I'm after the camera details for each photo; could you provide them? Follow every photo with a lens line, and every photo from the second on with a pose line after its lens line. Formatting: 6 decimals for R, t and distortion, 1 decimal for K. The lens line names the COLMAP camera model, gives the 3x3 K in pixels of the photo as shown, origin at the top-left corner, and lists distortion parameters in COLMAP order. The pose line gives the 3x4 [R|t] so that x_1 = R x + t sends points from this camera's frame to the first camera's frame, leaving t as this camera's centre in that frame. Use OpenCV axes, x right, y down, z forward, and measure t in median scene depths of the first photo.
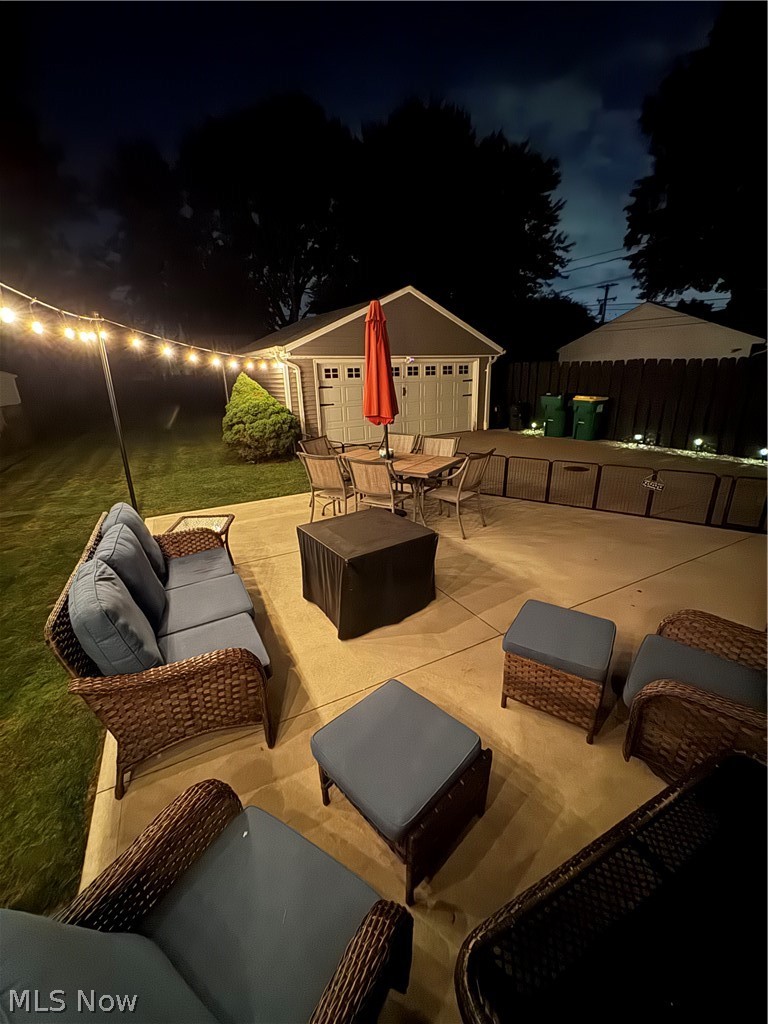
lens RADIAL K [[409.6, 0, 384.4], [0, 409.6, 512.4], [0, 0, 1]] dist [-0.003548, -0.000629]
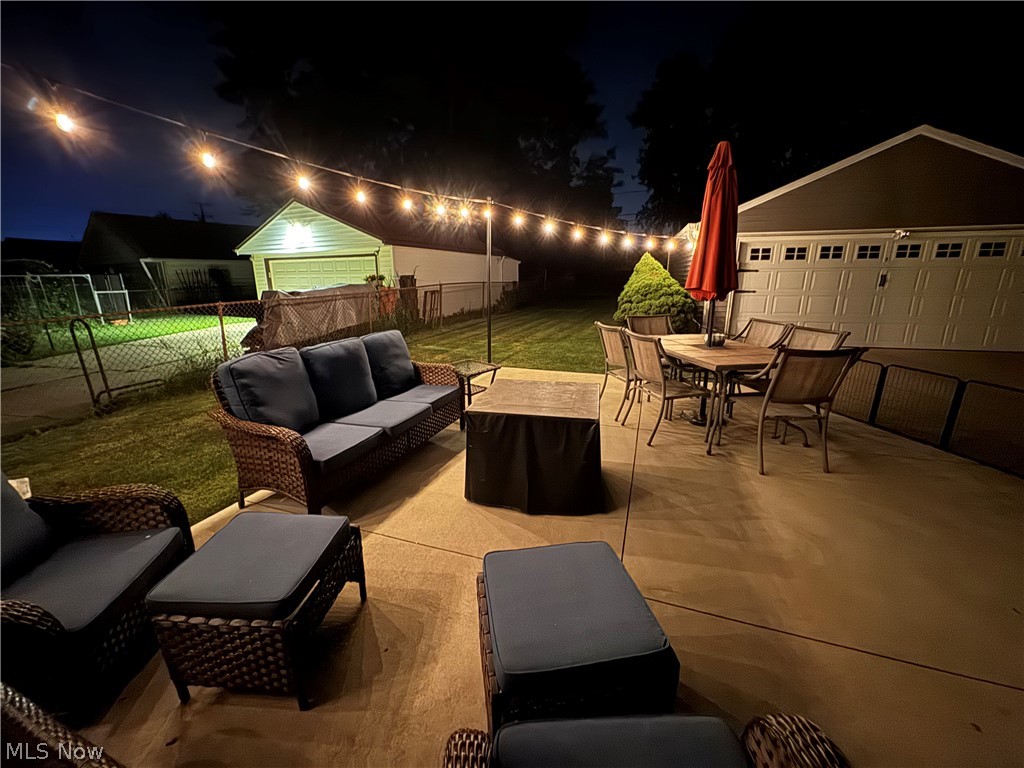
lens RADIAL K [[409.6, 0, 511.2], [0, 409.6, 384.1], [0, 0, 1]] dist [-0.003548, -0.000629]
pose [[0.672276, 0.207604, -0.710595, 0.256392], [-0.247864, 0.967596, 0.048191, -0.004674], [0.697573, 0.143734, 0.701949, 0.170669]]
